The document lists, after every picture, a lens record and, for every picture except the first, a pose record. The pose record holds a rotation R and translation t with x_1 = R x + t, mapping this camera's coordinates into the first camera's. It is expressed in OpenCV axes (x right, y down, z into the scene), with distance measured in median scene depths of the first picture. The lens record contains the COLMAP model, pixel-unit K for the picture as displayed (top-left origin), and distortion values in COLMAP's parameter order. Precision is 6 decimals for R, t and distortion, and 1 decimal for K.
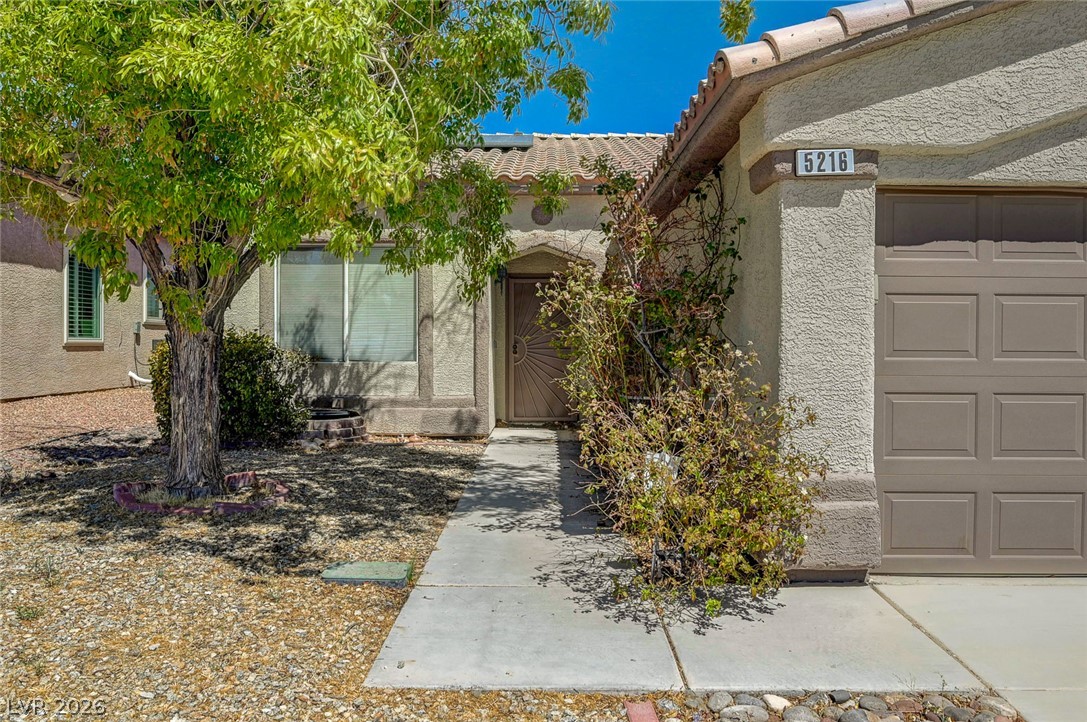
lens RADIAL K [[817.1, 0, 543.5], [0, 817.1, 361.0], [0, 0, 1]] dist [-0.022883, -0.000347]
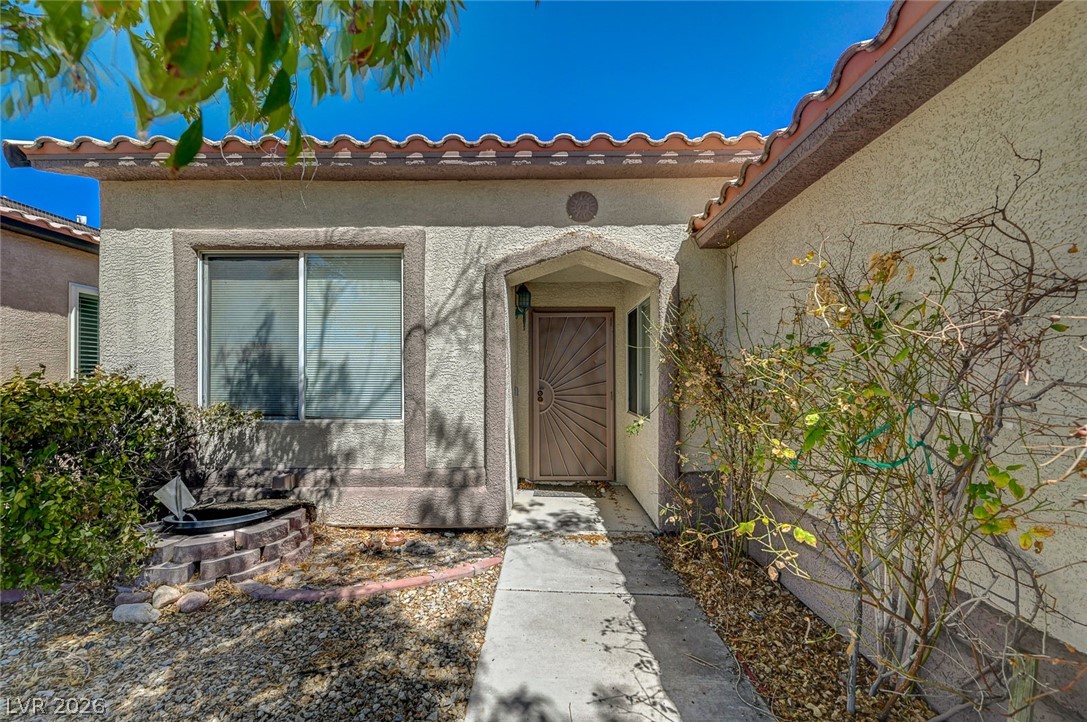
lens RADIAL K [[434.7, 0, 541.8], [0, 434.7, 374.0], [0, 0, 1]] dist [0.001111, -0.000014]
pose [[0.999930, -0.005812, -0.010353, -0.032777], [0.005420, 0.999284, -0.037453, -0.023302], [0.010563, 0.037395, 0.999245, 0.631897]]
